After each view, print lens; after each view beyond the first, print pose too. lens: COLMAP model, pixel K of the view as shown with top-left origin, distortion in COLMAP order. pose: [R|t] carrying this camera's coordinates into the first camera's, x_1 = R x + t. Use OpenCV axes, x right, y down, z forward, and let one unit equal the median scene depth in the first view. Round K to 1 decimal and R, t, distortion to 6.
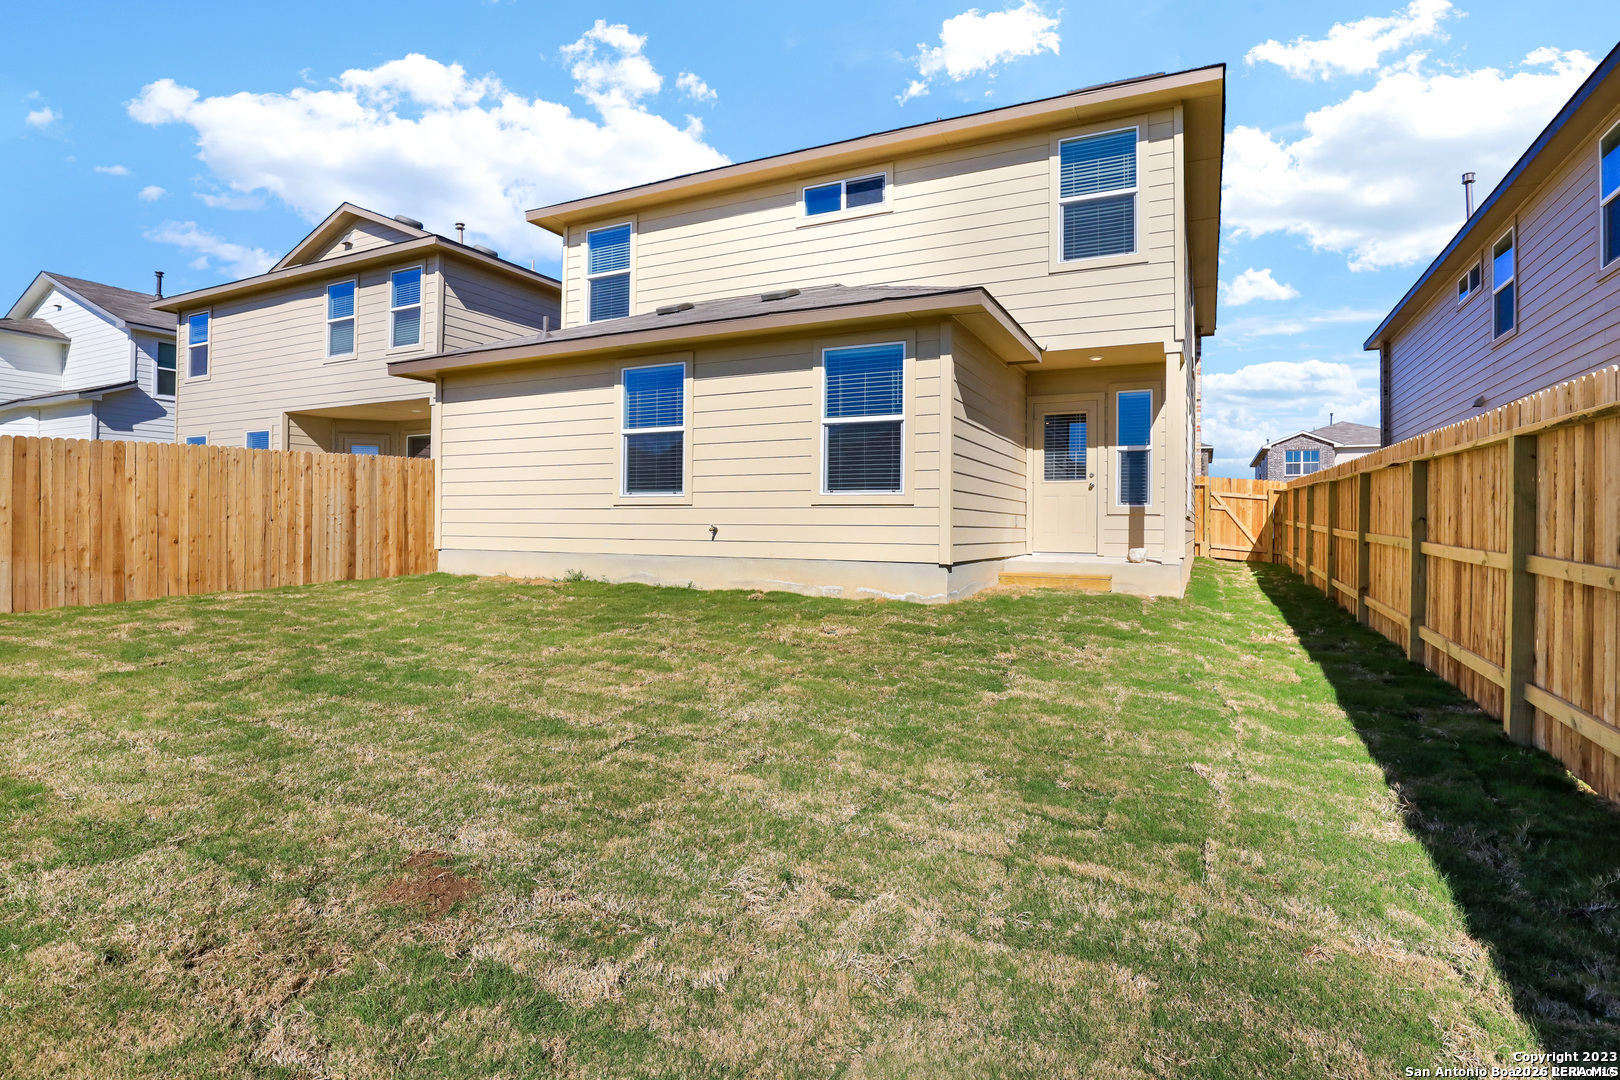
lens RADIAL K [[737.9, 0, 818.1], [0, 737.9, 526.4], [0, 0, 1]] dist [-0.022509, 0.008318]
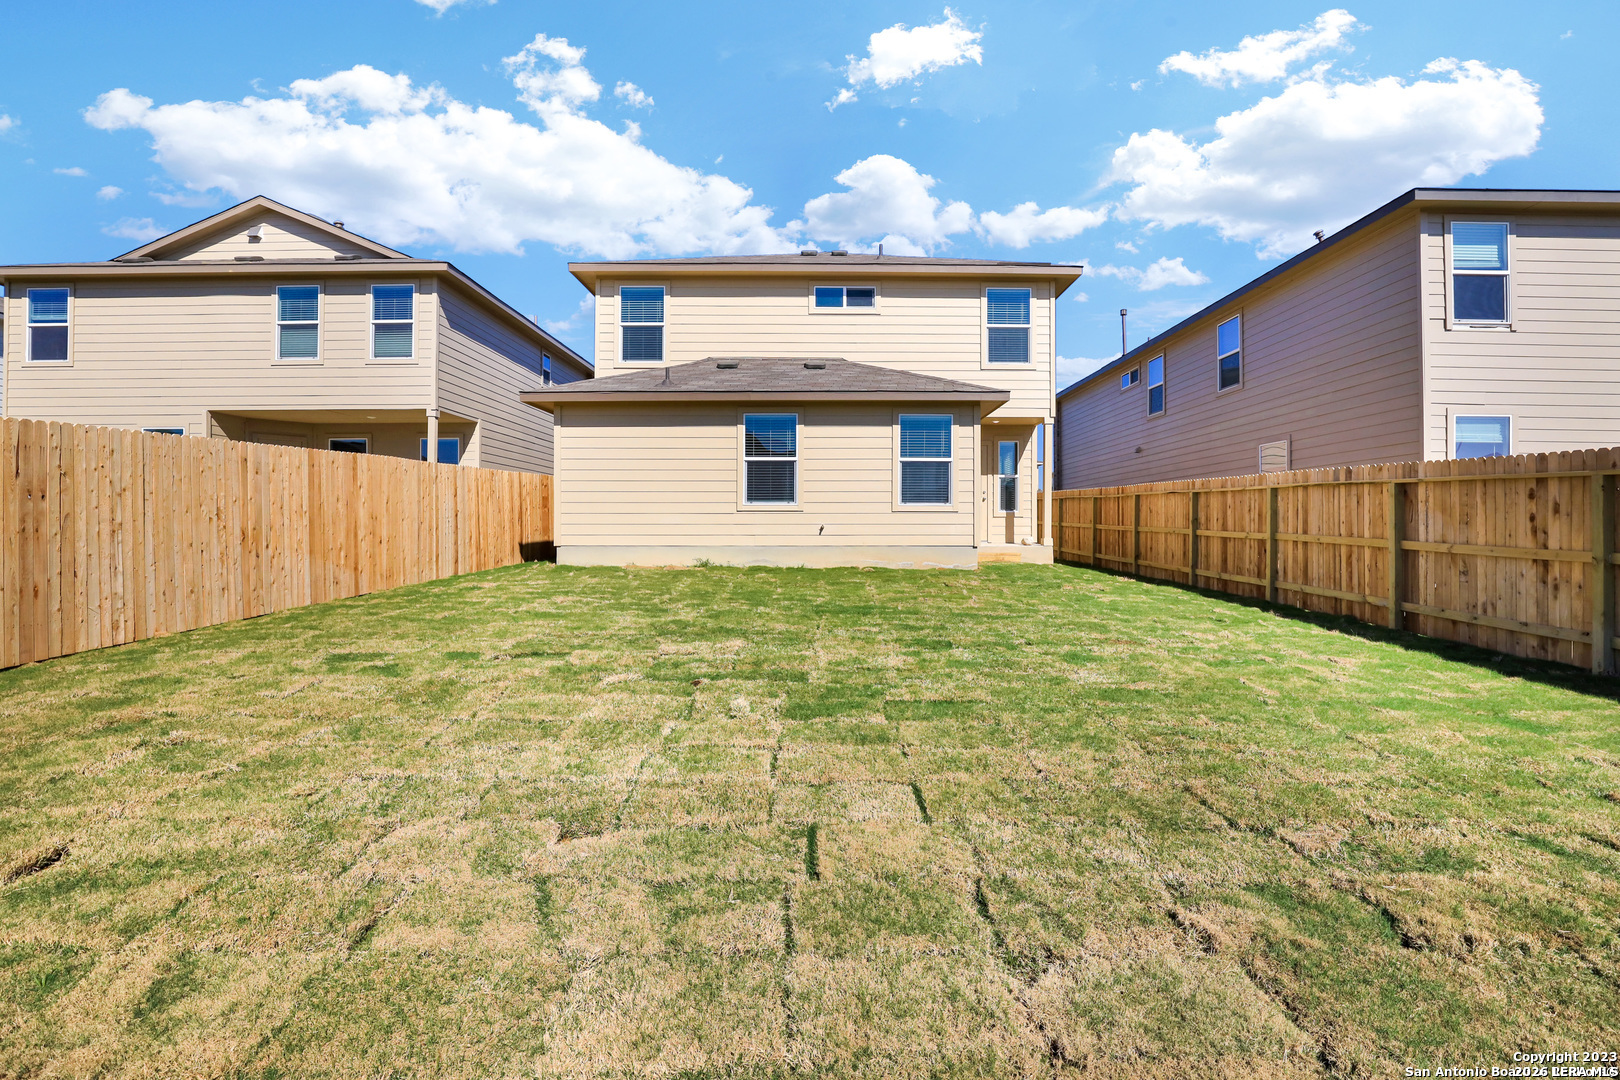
lens RADIAL K [[707.1, 0, 810.7], [0, 707.1, 519.8], [0, 0, 1]] dist [-0.002112, -0.046375]
pose [[0.913915, -0.001408, 0.405903, -0.594731], [0.006090, 0.999929, -0.010244, 0.002438], [-0.405860, 0.011834, 0.913859, -0.241366]]
